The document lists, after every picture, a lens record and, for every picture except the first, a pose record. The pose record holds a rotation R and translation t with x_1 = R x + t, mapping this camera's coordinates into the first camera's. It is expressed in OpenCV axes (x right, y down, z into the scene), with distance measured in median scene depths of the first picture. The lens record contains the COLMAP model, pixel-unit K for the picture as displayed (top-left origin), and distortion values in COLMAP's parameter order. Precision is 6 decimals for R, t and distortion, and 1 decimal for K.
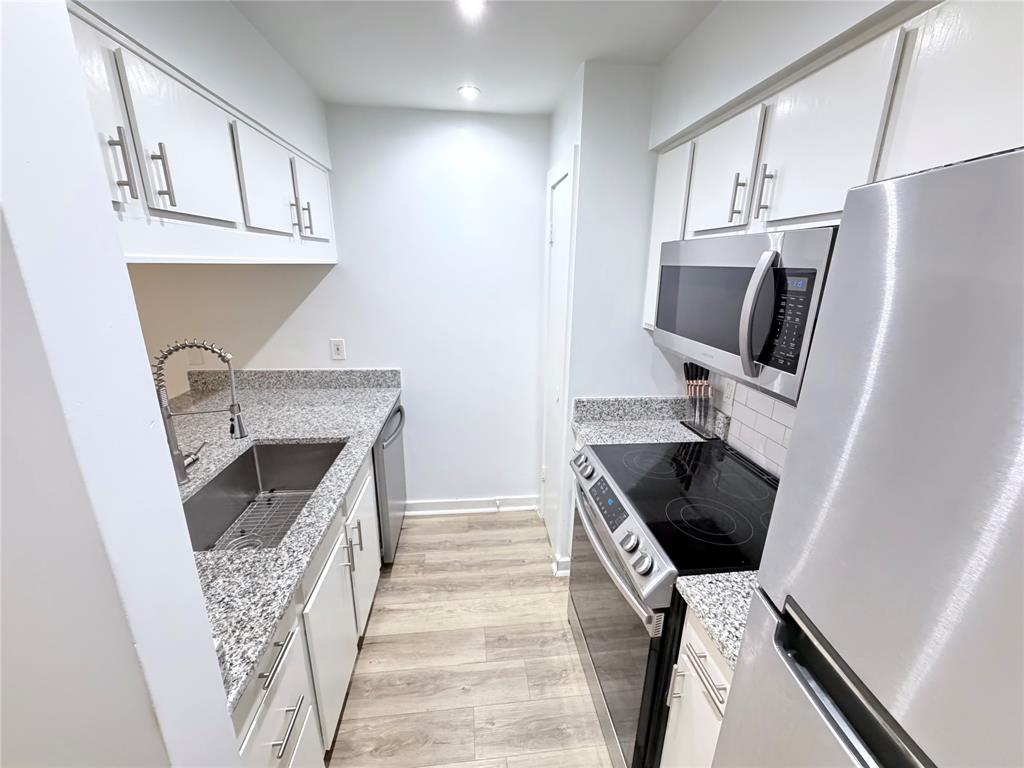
lens RADIAL K [[411.6, 0, 512.5], [0, 411.6, 383.9], [0, 0, 1]] dist [0.001492, 0.000027]
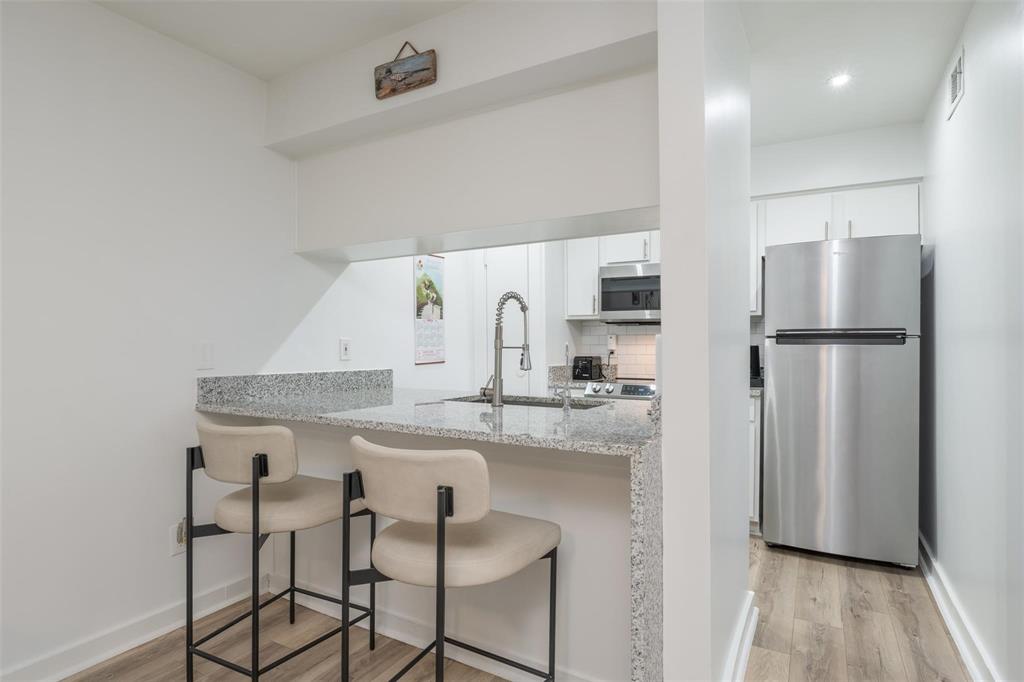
lens RADIAL K [[549.9, 0, 476.4], [0, 549.9, 351.5], [0, 0, 1]] dist [-0.003919, -0.000721]
pose [[0.594923, -0.012239, 0.803689, -1.254248], [0.227072, 0.961714, -0.153442, 0.180937], [-0.771041, 0.273782, 0.574925, 0.055047]]
